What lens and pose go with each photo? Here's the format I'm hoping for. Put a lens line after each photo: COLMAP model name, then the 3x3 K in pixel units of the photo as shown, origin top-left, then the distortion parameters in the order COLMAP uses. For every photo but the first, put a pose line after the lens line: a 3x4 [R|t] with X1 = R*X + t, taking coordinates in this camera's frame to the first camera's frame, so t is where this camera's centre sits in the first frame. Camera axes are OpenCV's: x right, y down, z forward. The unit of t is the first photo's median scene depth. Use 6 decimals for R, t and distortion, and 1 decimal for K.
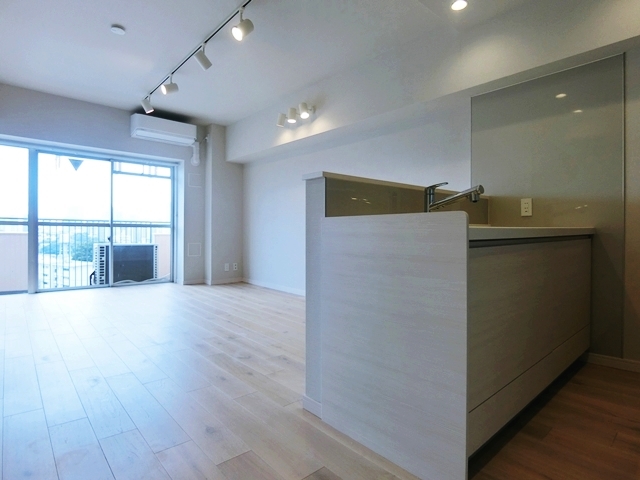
lens RADIAL K [[355.5, 0, 320.2], [0, 355.5, 235.7], [0, 0, 1]] dist [-0.005859, -0.001792]
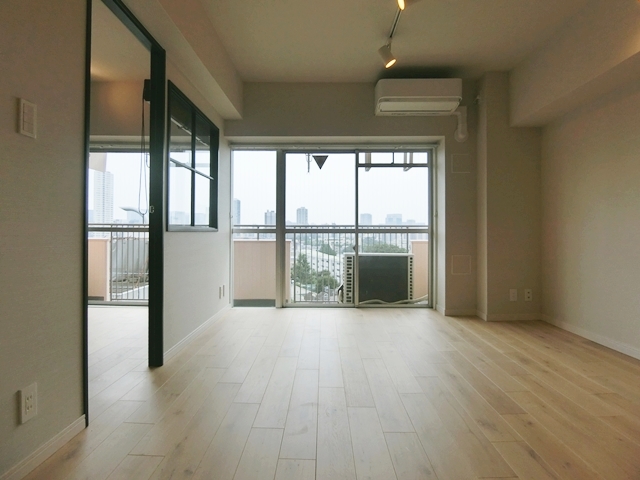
lens RADIAL K [[355.5, 0, 320.2], [0, 355.5, 235.7], [0, 0, 1]] dist [-0.005859, -0.001792]
pose [[0.740072, -0.011014, -0.672437, -0.099900], [0.001546, 0.999891, -0.014676, -0.007055], [0.672526, 0.009822, 0.740009, 0.328614]]
